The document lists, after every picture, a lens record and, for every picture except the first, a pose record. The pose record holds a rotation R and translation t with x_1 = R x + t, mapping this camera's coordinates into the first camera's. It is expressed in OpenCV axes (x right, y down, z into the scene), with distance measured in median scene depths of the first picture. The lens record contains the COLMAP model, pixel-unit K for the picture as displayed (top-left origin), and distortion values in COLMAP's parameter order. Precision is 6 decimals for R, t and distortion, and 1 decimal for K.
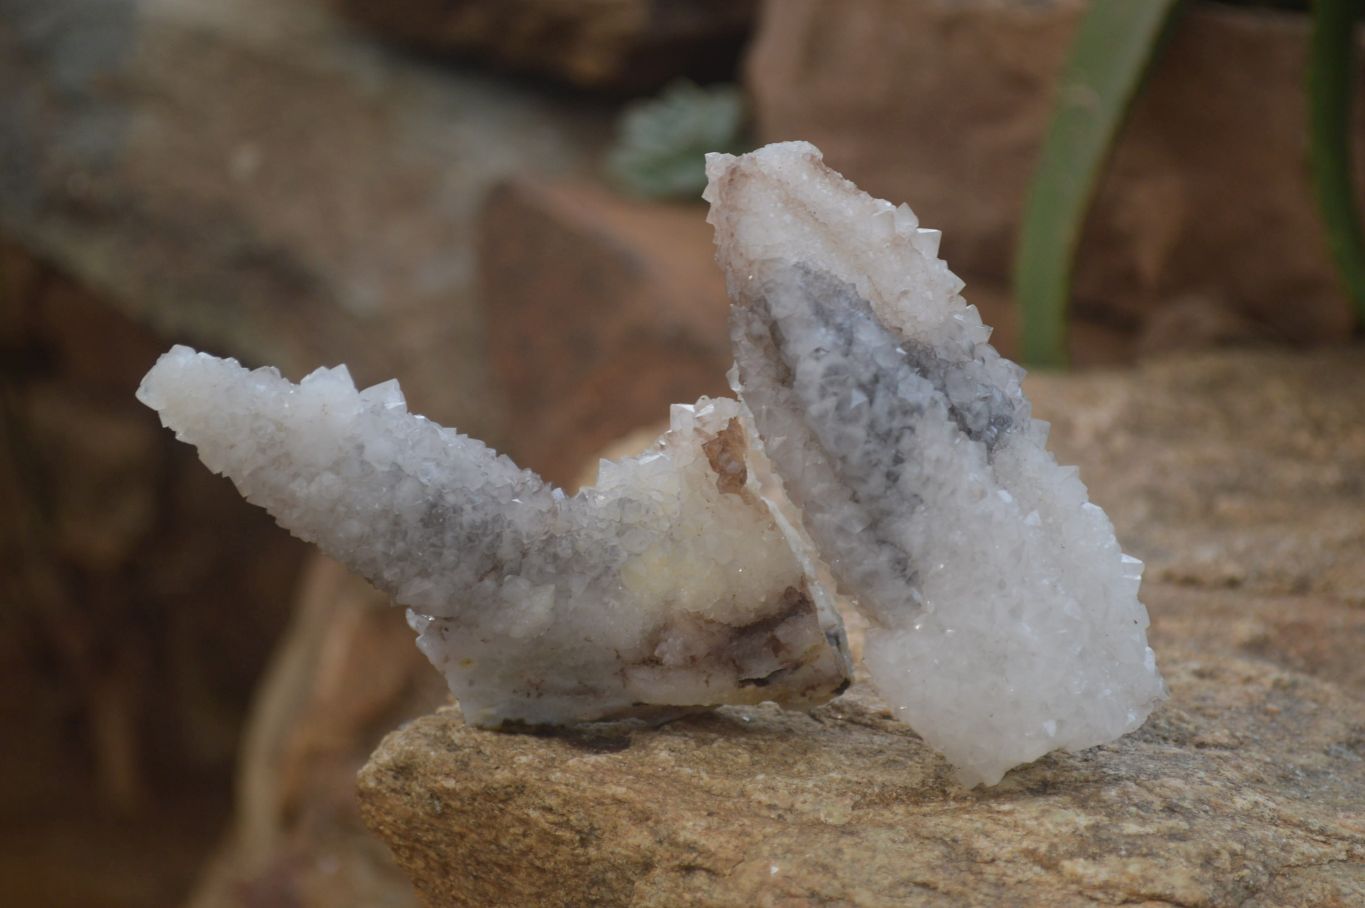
lens RADIAL K [[1617.4, 0, 682.5], [0, 1617.4, 454.0], [0, 0, 1]] dist [-0.017002, -0.009006]
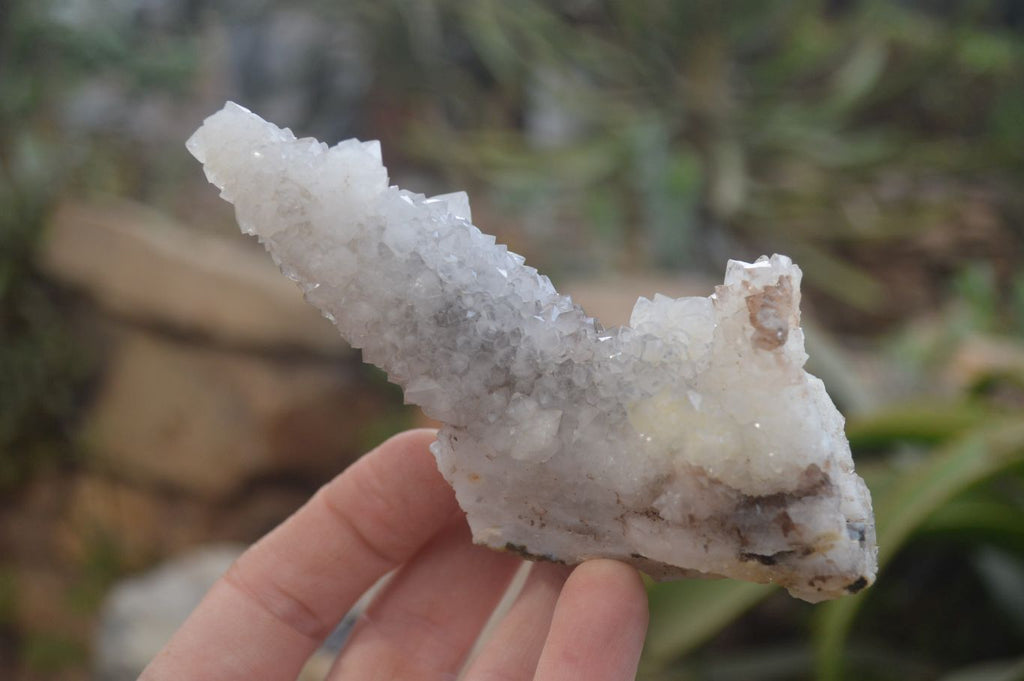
lens RADIAL K [[1213.4, 0, 512.0], [0, 1213.4, 340.5], [0, 0, 1]] dist [-0.017002, -0.009006]
pose [[0.953194, 0.173369, -0.247720, 0.062842], [-0.178973, 0.983854, -0.000105, 0.044476], [0.243702, 0.044435, 0.968832, 0.293352]]
